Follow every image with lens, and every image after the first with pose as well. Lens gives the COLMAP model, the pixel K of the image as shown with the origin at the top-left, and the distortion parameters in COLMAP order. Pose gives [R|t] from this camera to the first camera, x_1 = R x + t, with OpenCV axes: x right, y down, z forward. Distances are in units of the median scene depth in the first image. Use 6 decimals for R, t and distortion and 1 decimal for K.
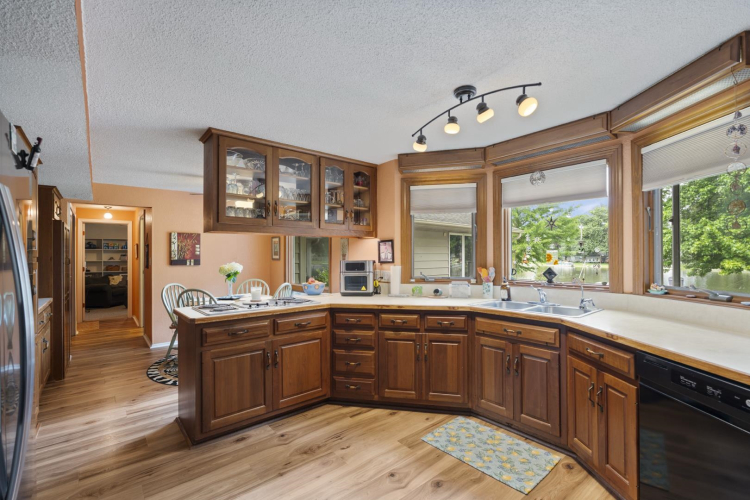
lens RADIAL K [[333.4, 0, 376.0], [0, 333.4, 258.1], [0, 0, 1]] dist [-0.002243, -0.000087]
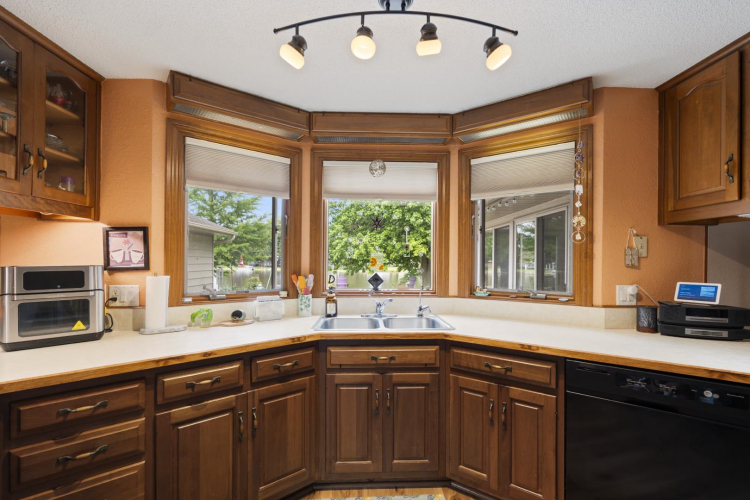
lens RADIAL K [[332.4, 0, 378.1], [0, 332.4, 262.4], [0, 0, 1]] dist [-0.003365, -0.000185]
pose [[0.617400, 0.003620, 0.786641, -0.171163], [-0.005320, 0.999986, -0.000426, 0.000092], [-0.786631, -0.003922, 0.617411, 0.458908]]
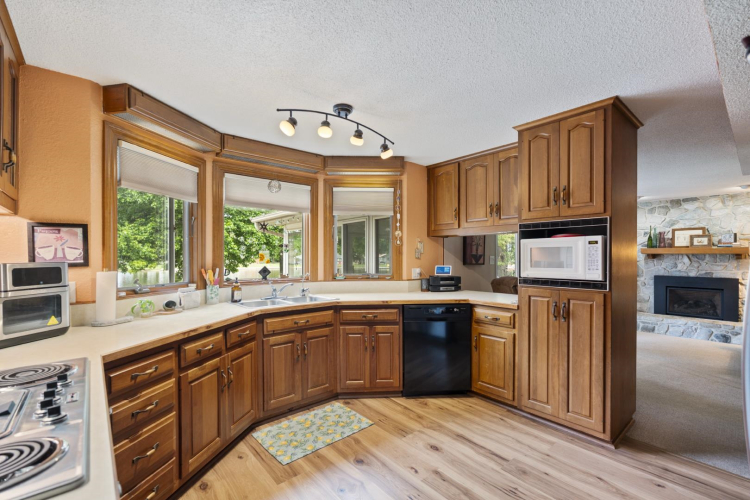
lens RADIAL K [[332.4, 0, 378.1], [0, 332.4, 262.4], [0, 0, 1]] dist [-0.003365, -0.000185]
pose [[-0.011405, -0.011912, 0.999864, -0.614548], [0.005460, 0.999913, 0.011975, 0.004444], [-0.999920, 0.005596, -0.011339, 0.641602]]
